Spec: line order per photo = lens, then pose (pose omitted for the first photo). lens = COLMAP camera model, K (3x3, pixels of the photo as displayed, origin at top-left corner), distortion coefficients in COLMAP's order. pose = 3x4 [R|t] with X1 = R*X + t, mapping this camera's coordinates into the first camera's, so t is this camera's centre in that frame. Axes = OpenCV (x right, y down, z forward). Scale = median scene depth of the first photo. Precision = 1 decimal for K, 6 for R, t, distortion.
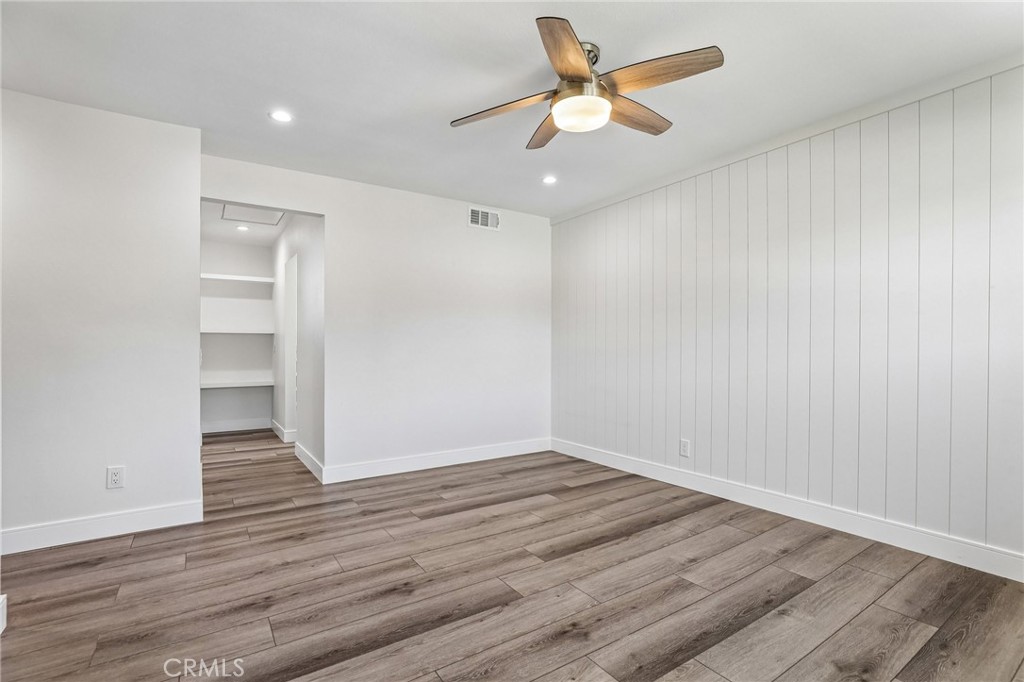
lens RADIAL K [[481.8, 0, 515.6], [0, 481.8, 344.6], [0, 0, 1]] dist [-0.030380, 0.010289]
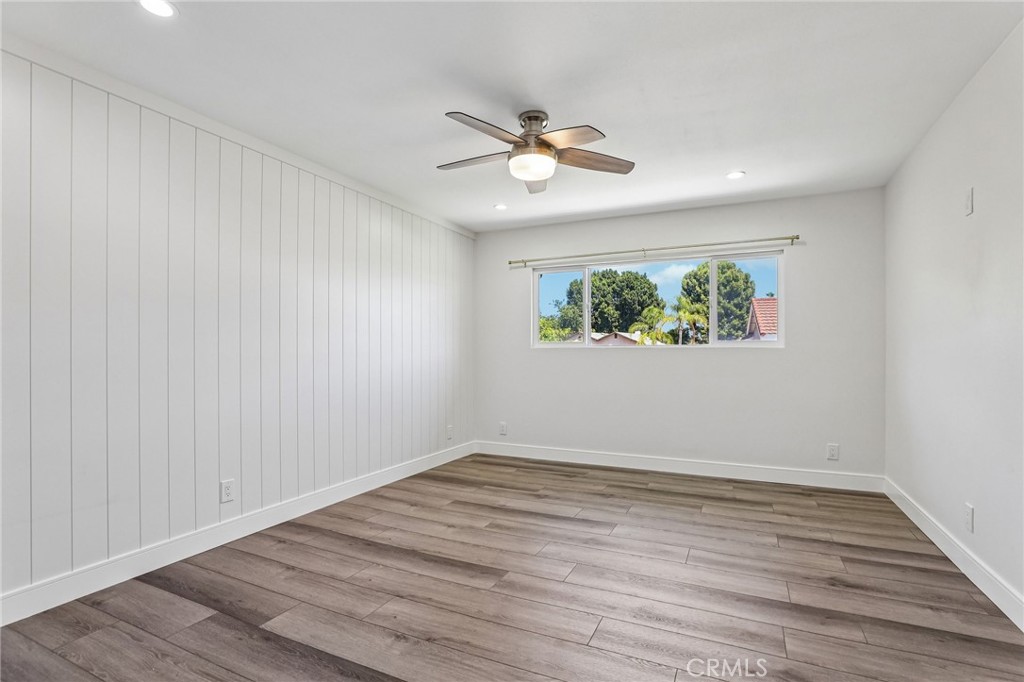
lens RADIAL K [[481.8, 0, 518.6], [0, 481.8, 357.4], [0, 0, 1]] dist [-0.030380, 0.010289]
pose [[-0.510092, -0.008260, 0.860080, -0.659801], [-0.001669, 0.999962, 0.008613, -0.005520], [-0.860118, 0.002958, -0.510086, 1.214129]]
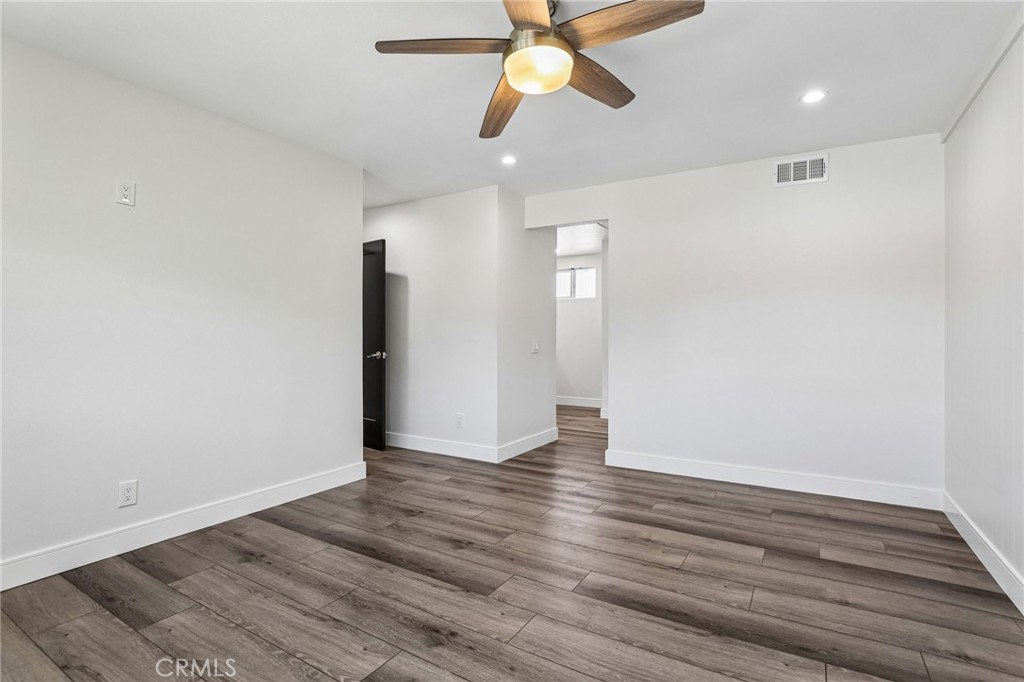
lens RADIAL K [[481.8, 0, 525.8], [0, 481.8, 335.9], [0, 0, 1]] dist [-0.030380, 0.010289]
pose [[0.428533, -0.002727, -0.903522, 0.654088], [0.002220, 0.999996, -0.001965, -0.004493], [0.903523, -0.001163, 0.428537, 0.451342]]
